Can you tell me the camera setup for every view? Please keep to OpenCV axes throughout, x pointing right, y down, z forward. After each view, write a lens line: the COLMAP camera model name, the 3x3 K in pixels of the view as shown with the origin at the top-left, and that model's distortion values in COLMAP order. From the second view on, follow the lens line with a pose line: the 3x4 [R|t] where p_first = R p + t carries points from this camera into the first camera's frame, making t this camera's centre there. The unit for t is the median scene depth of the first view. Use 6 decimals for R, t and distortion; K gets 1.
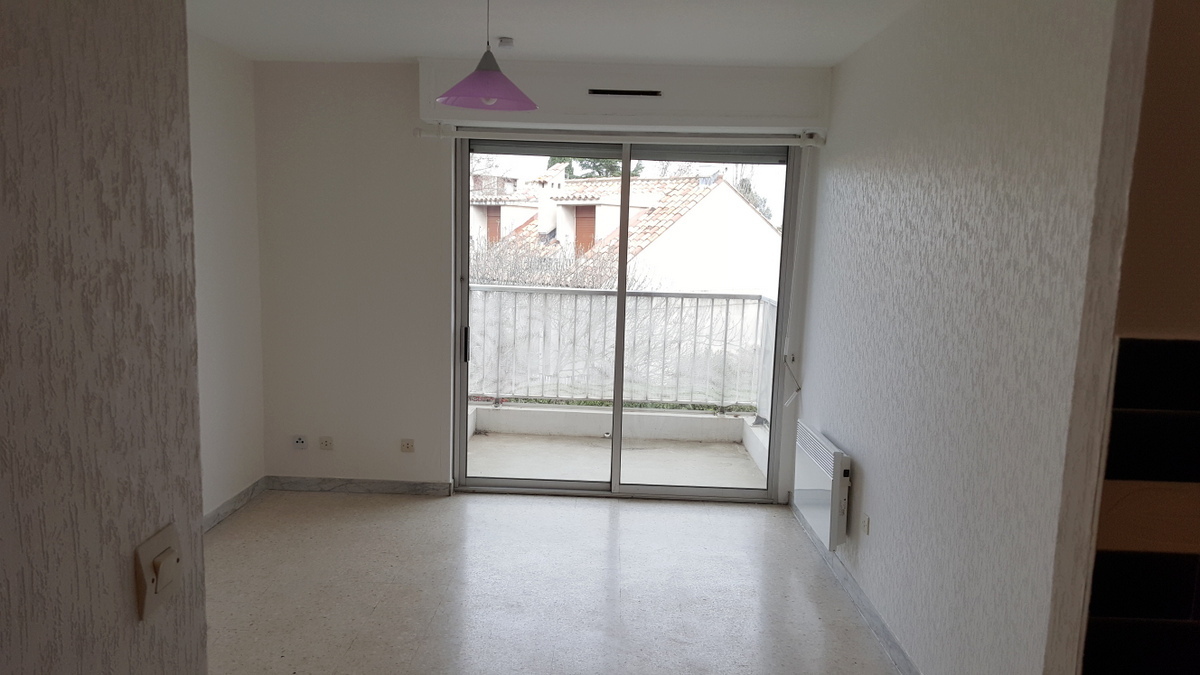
lens RADIAL K [[889.6, 0, 600.0], [0, 889.6, 337.5], [0, 0, 1]] dist [-0.001236, -0.001949]
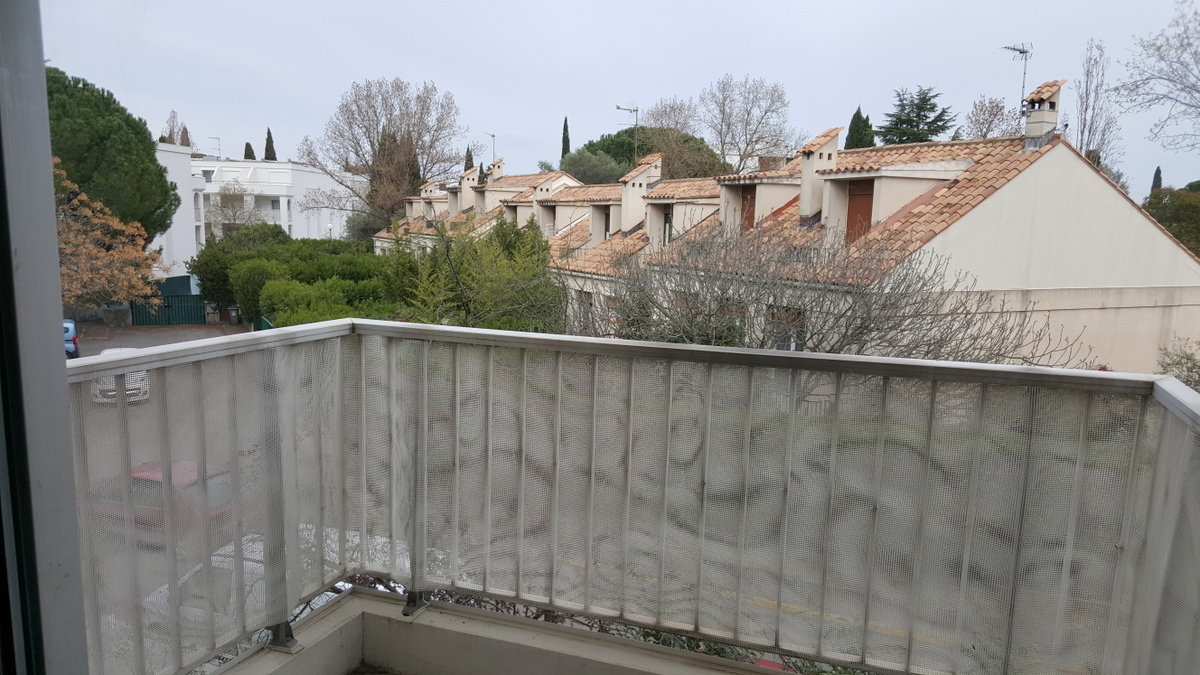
lens RADIAL K [[889.6, 0, 600.0], [0, 889.6, 337.5], [0, 0, 1]] dist [-0.001236, -0.001949]
pose [[0.942014, 0.022196, -0.334840, 0.030852], [-0.018216, 0.999721, 0.015022, -0.017498], [0.335080, -0.008052, 0.942155, 0.185545]]
